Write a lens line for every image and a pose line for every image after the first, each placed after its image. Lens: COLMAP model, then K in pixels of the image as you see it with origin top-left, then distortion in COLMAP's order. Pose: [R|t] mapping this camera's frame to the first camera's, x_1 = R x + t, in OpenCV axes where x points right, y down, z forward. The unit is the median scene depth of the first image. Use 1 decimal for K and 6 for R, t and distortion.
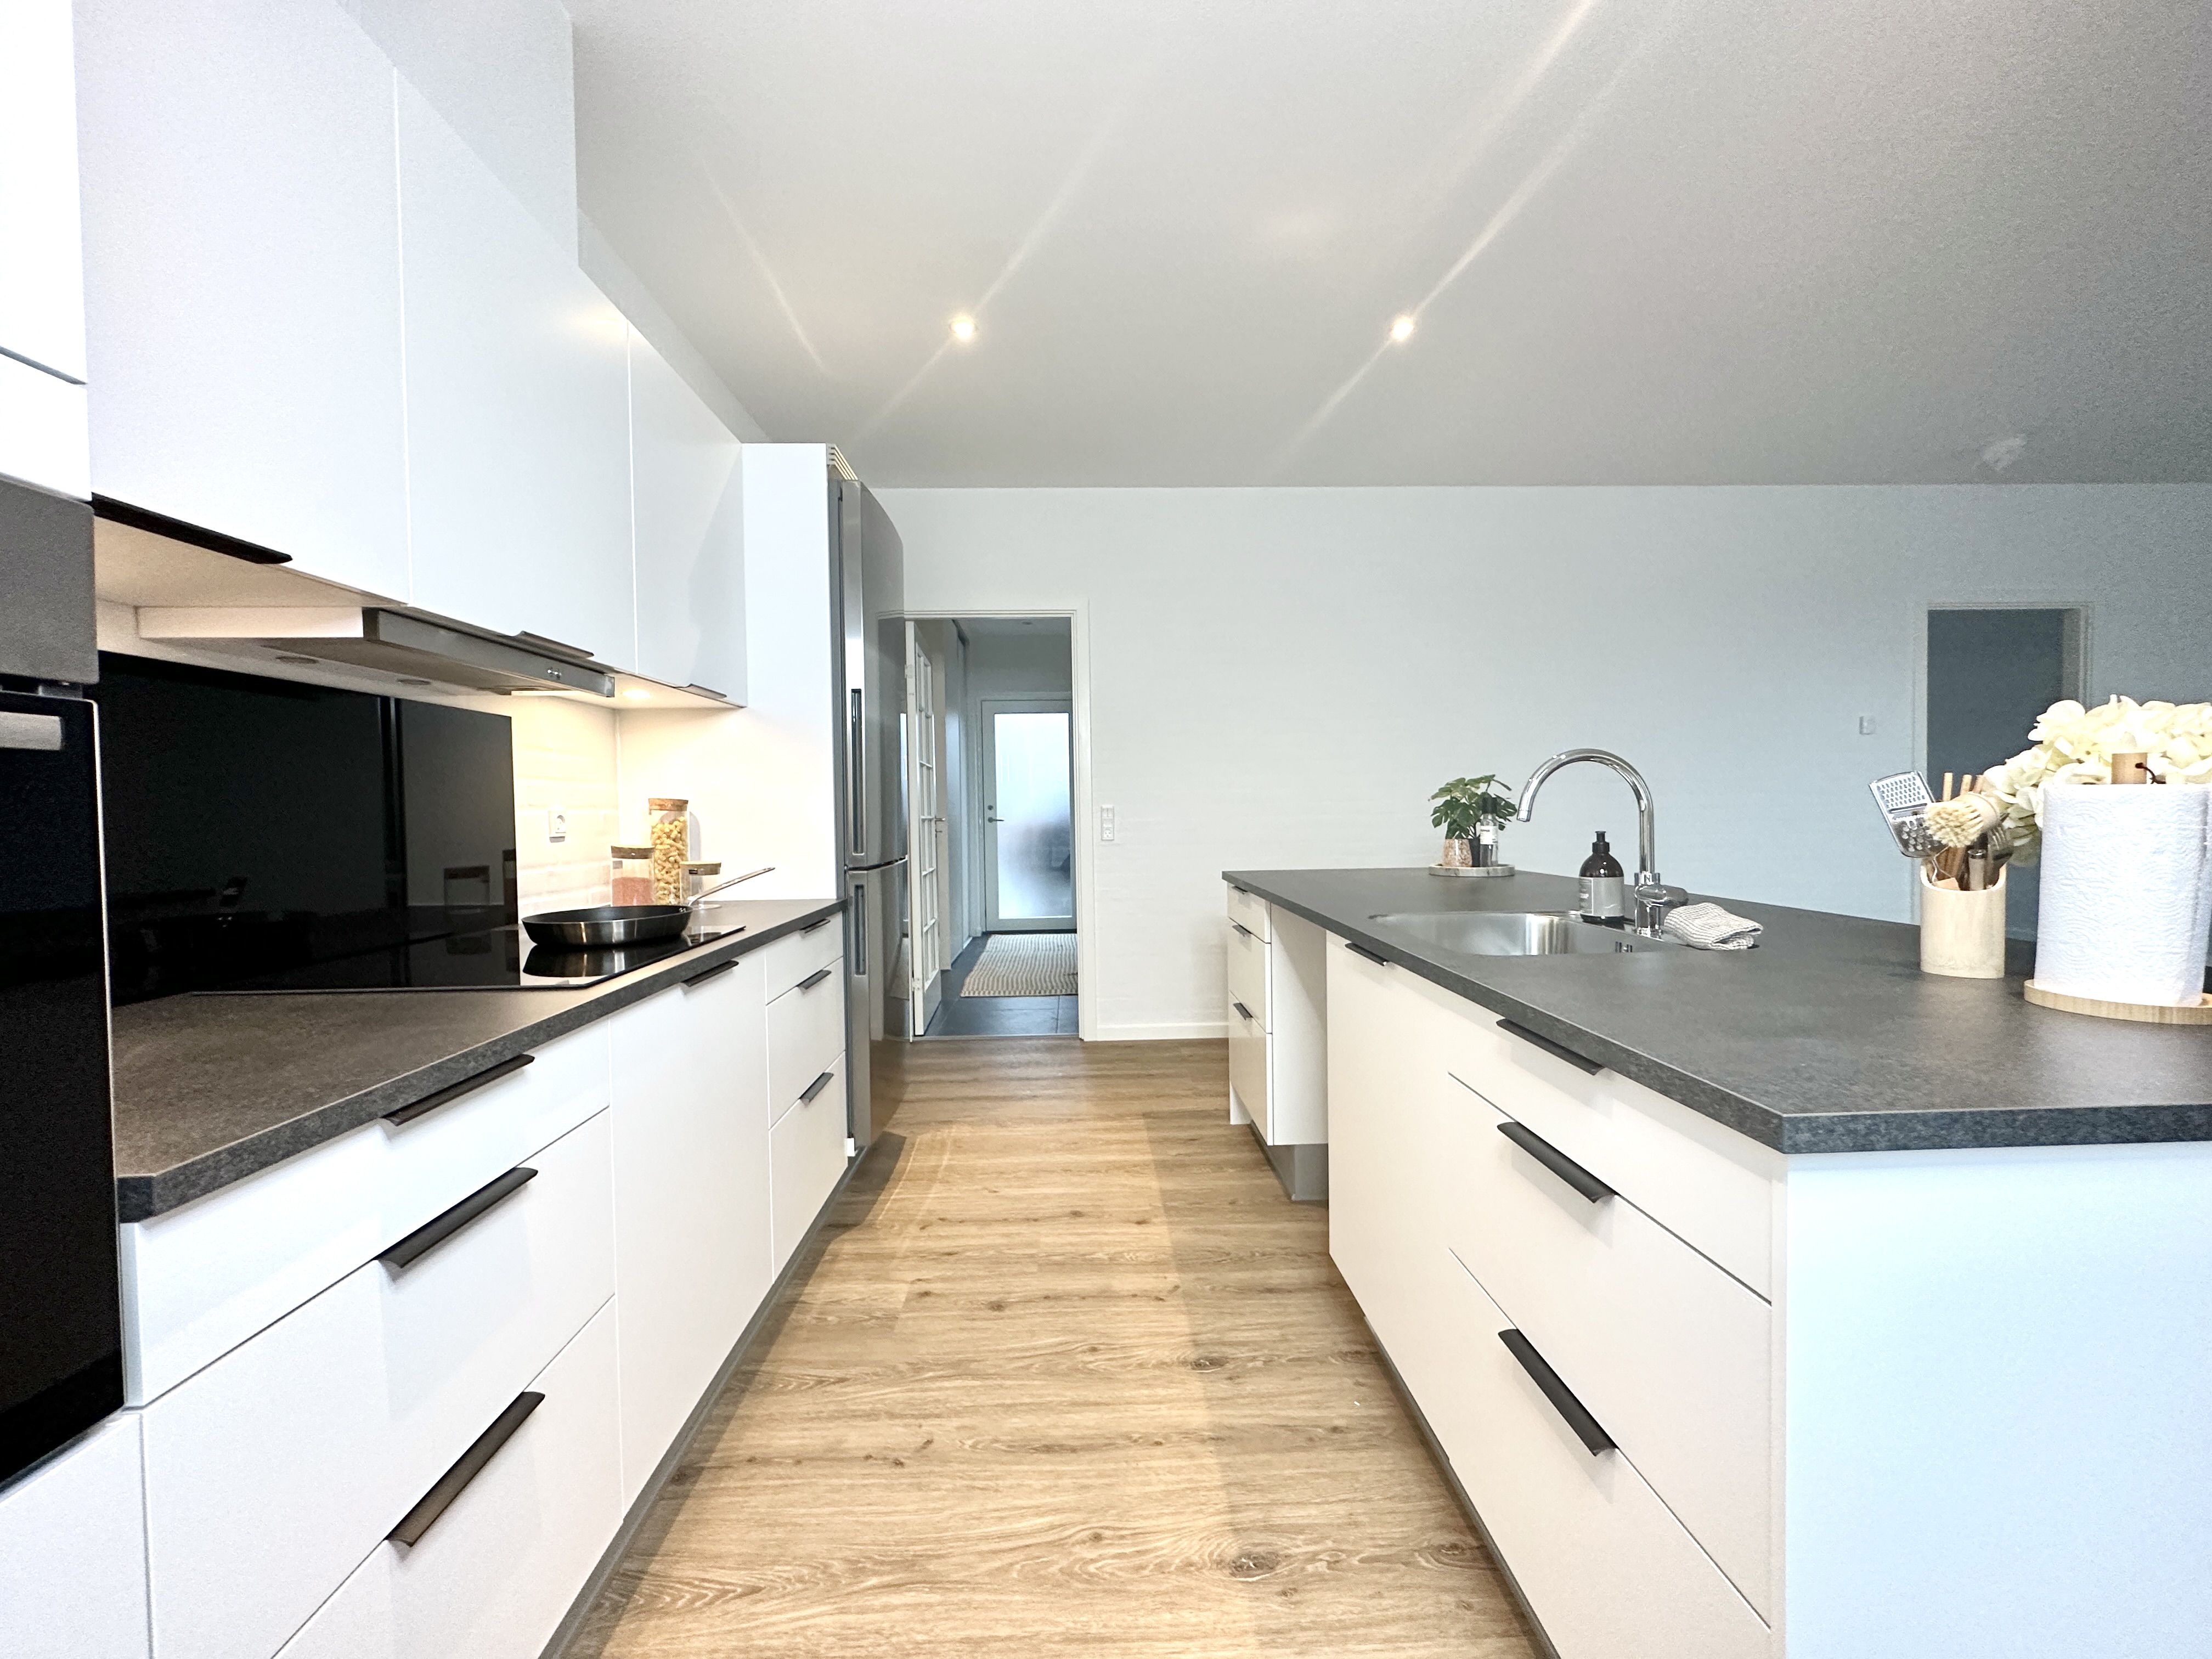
lens RADIAL K [[883.5, 0, 1102.7], [0, 883.5, 826.0], [0, 0, 1]] dist [0.003238, -0.000325]
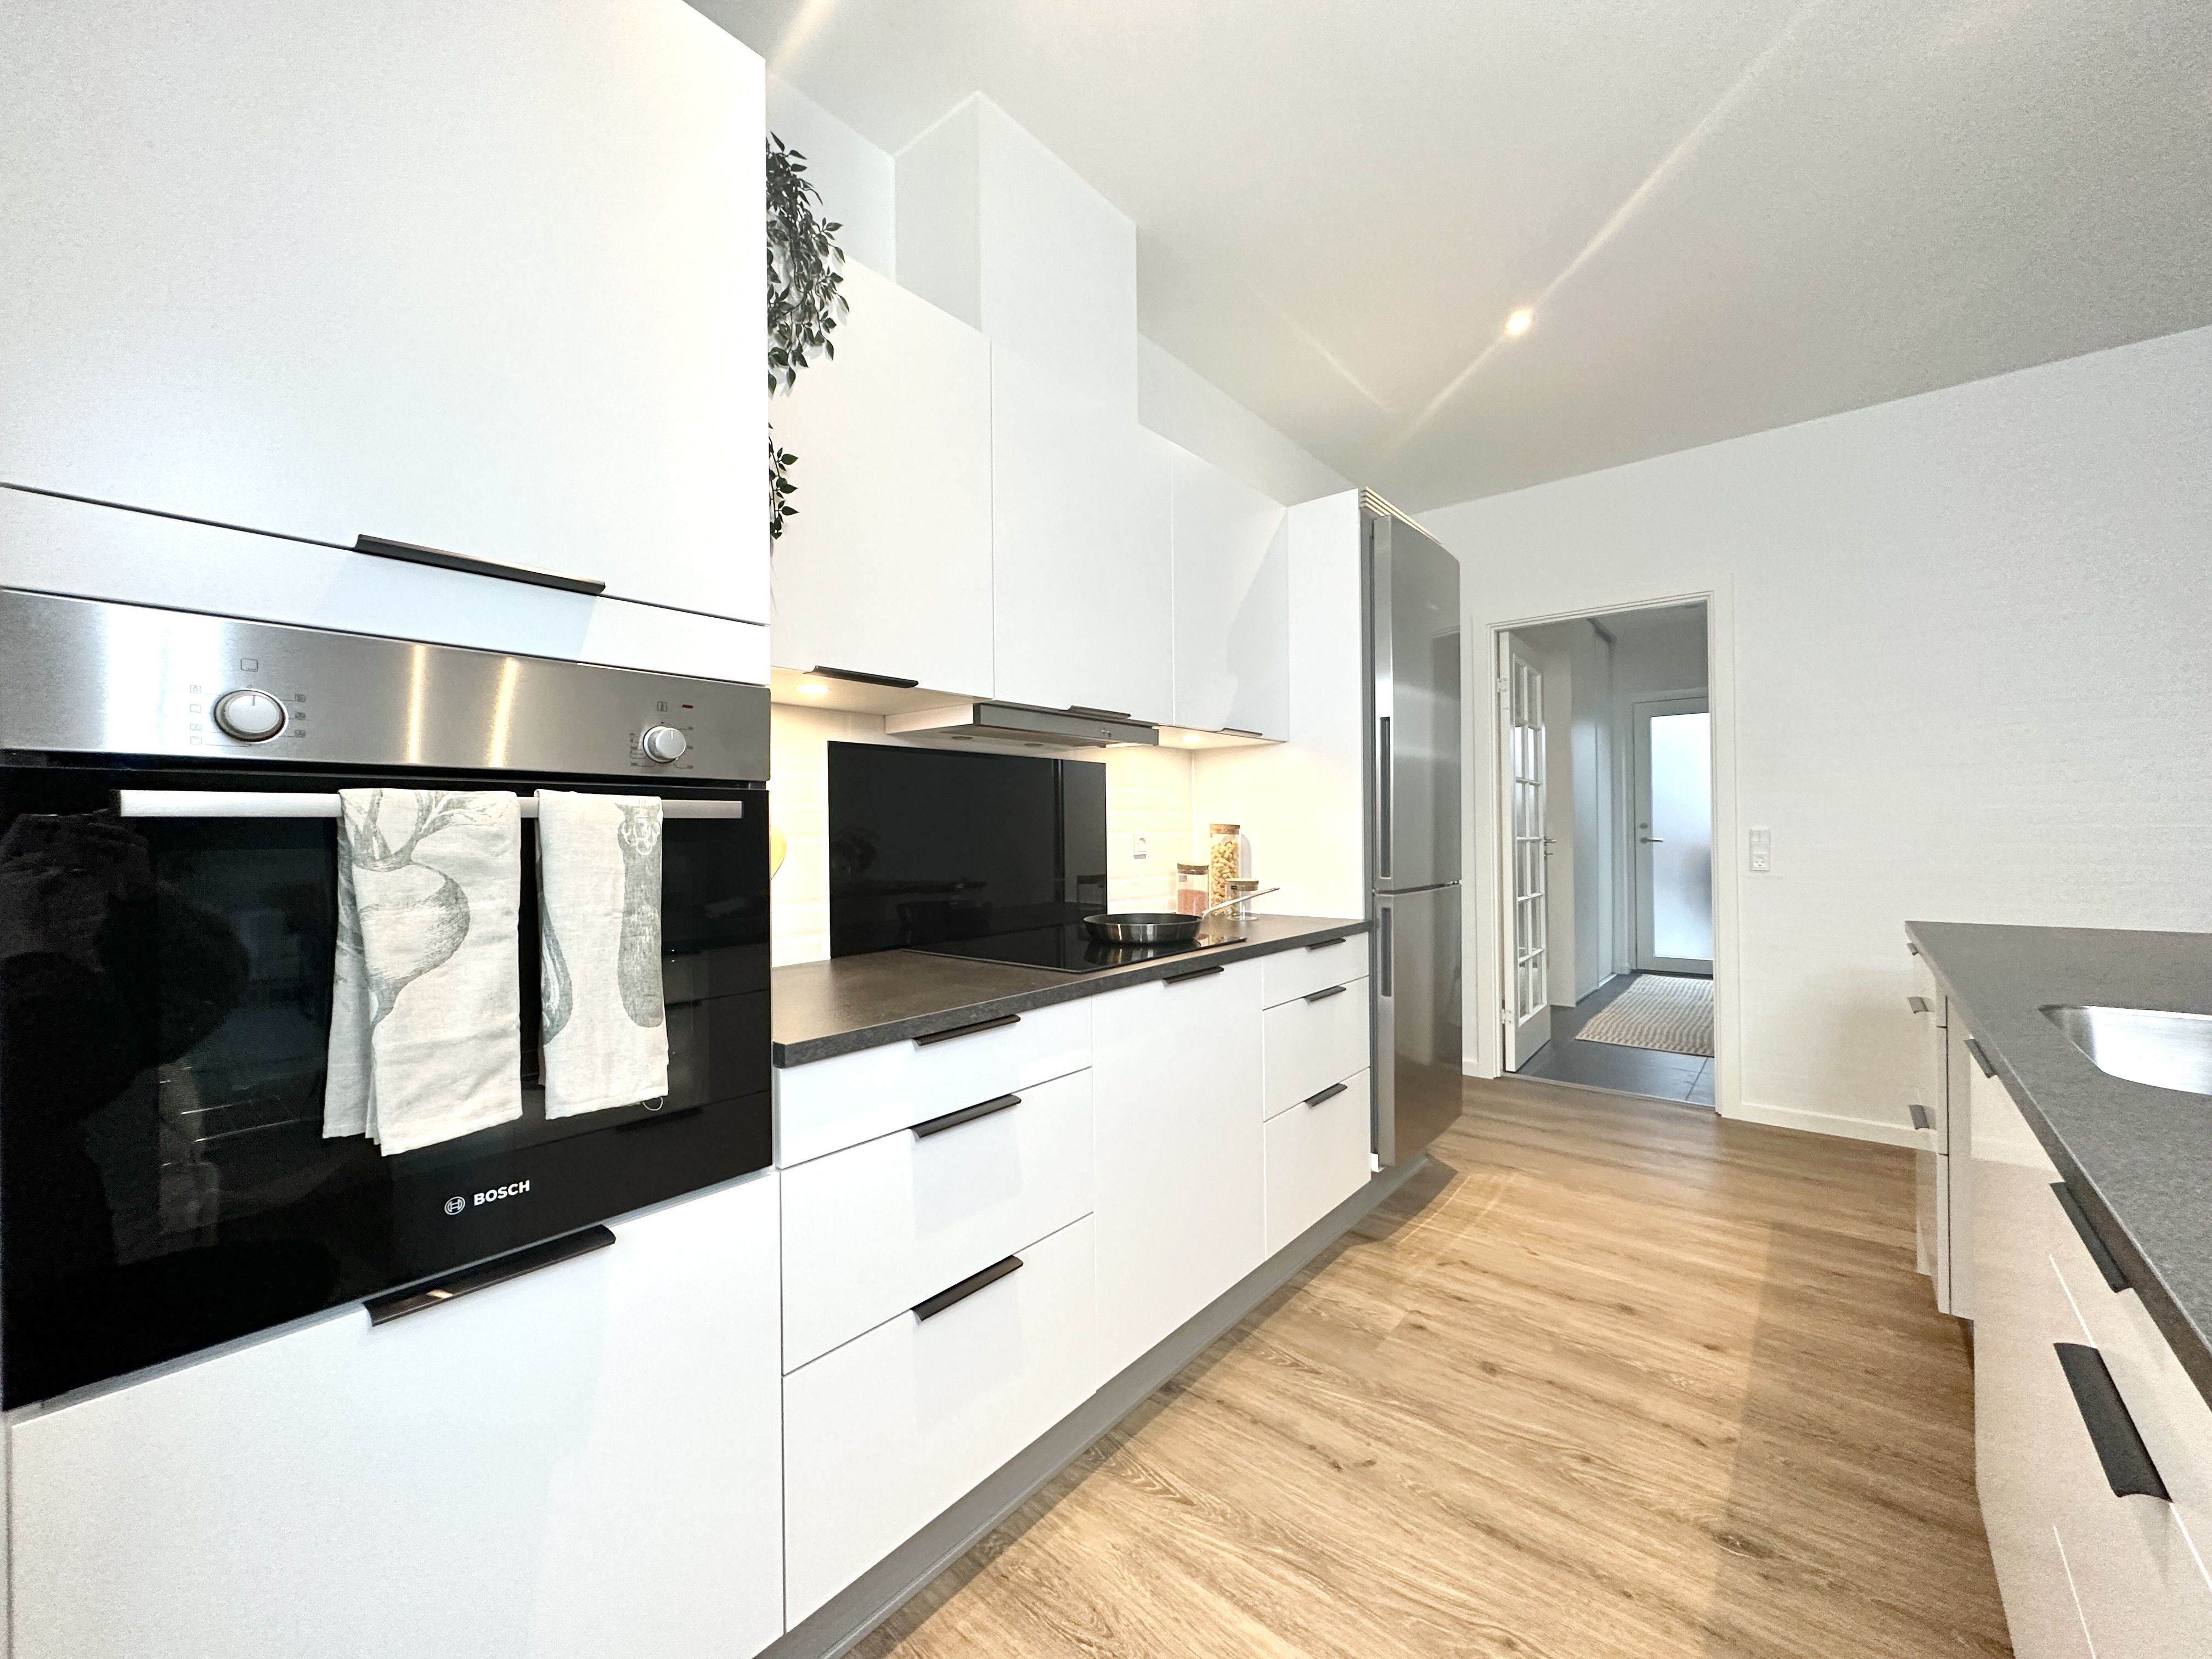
lens RADIAL K [[883.5, 0, 1102.5], [0, 883.5, 823.8], [0, 0, 1]] dist [0.003238, -0.000325]
pose [[0.746876, 0.001378, -0.664962, 0.184650], [-0.013795, 0.999815, -0.013422, -0.014132], [0.664821, 0.019198, 0.746756, 0.016141]]
